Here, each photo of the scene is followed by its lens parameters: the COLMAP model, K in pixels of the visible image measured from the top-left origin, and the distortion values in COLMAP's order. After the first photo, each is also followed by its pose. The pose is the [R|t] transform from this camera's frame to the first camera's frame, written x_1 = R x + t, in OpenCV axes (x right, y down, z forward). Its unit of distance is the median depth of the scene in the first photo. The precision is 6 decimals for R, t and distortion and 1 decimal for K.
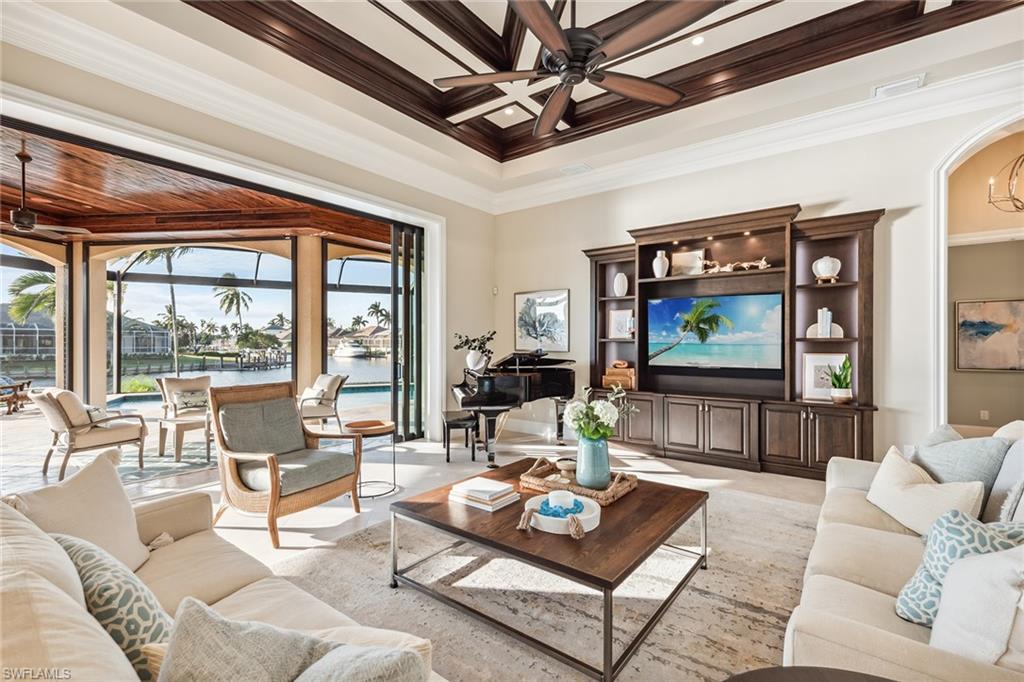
lens RADIAL K [[469.0, 0, 503.9], [0, 469.0, 342.2], [0, 0, 1]] dist [0.015481, -0.000157]
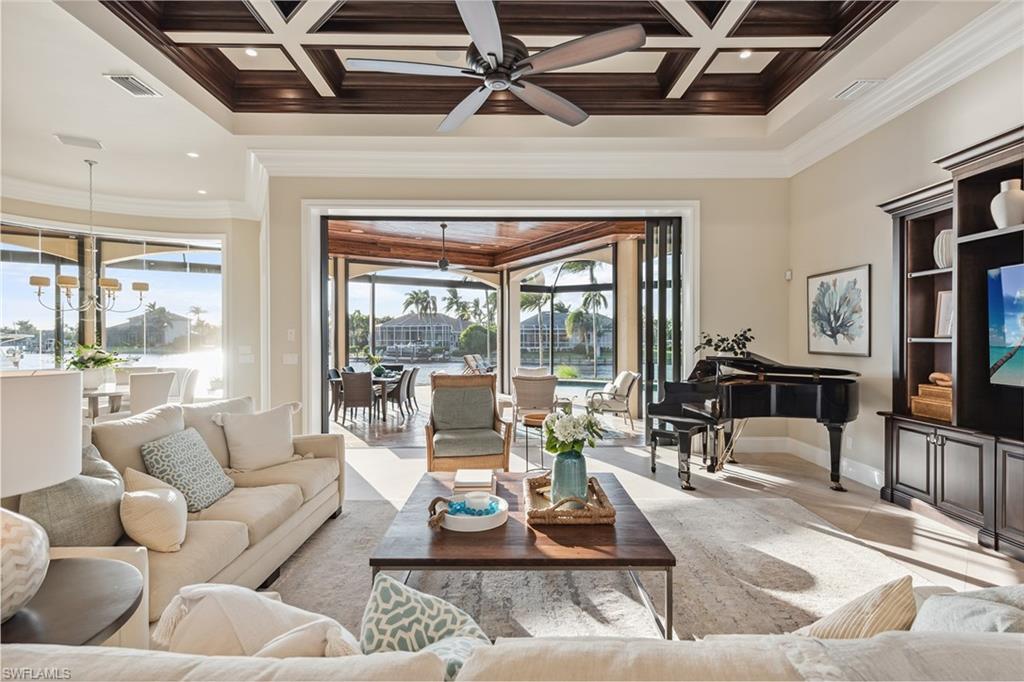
lens RADIAL K [[491.2, 0, 507.8], [0, 491.2, 342.7], [0, 0, 1]] dist [0.017411, -0.000197]
pose [[0.608354, 0.004571, -0.793653, 0.374715], [0.004790, 0.999944, 0.009431, -0.008761], [0.793651, -0.009539, 0.608298, 0.140373]]
